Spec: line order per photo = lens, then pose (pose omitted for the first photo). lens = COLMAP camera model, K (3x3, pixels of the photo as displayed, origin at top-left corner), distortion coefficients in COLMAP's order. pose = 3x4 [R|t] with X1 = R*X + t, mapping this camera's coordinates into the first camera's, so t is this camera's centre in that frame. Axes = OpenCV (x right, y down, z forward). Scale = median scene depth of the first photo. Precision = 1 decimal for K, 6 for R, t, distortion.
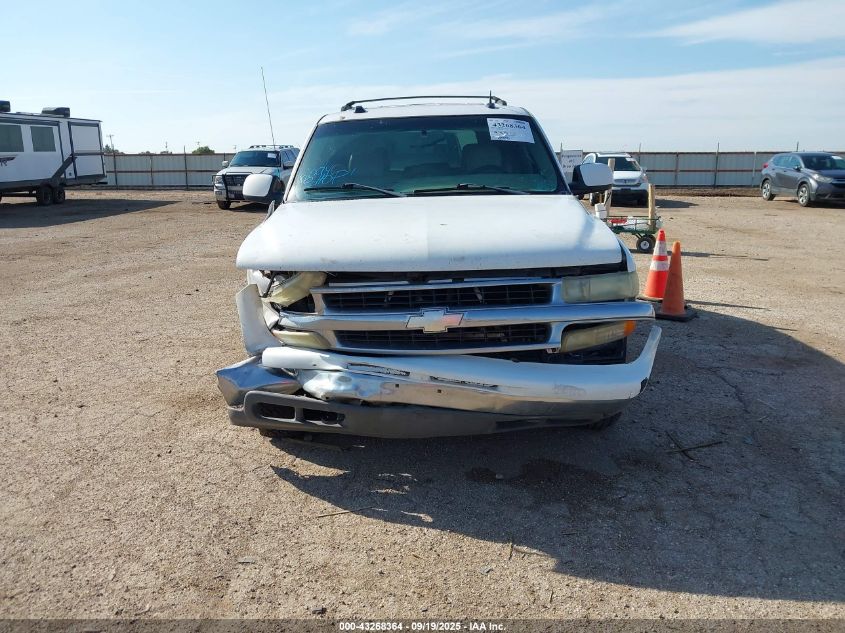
lens RADIAL K [[594.2, 0, 416.9], [0, 594.2, 315.7], [0, 0, 1]] dist [-0.005195, 0.003349]
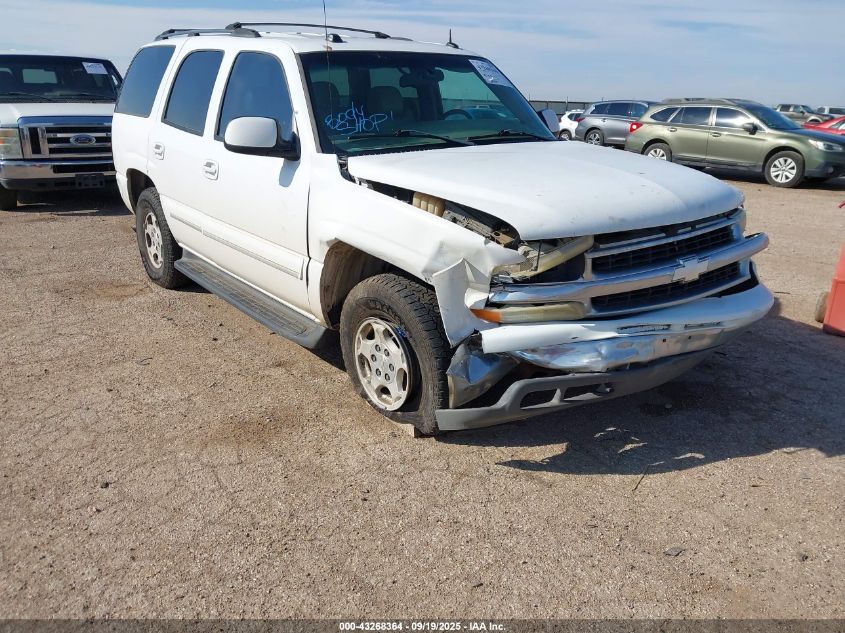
lens RADIAL K [[594.2, 0, 416.9], [0, 594.2, 315.7], [0, 0, 1]] dist [-0.005195, 0.003349]
pose [[0.799365, -0.173733, 0.575180, -0.905117], [0.121469, 0.984245, 0.128478, -0.099037], [-0.588439, -0.032834, 0.807874, 0.419428]]
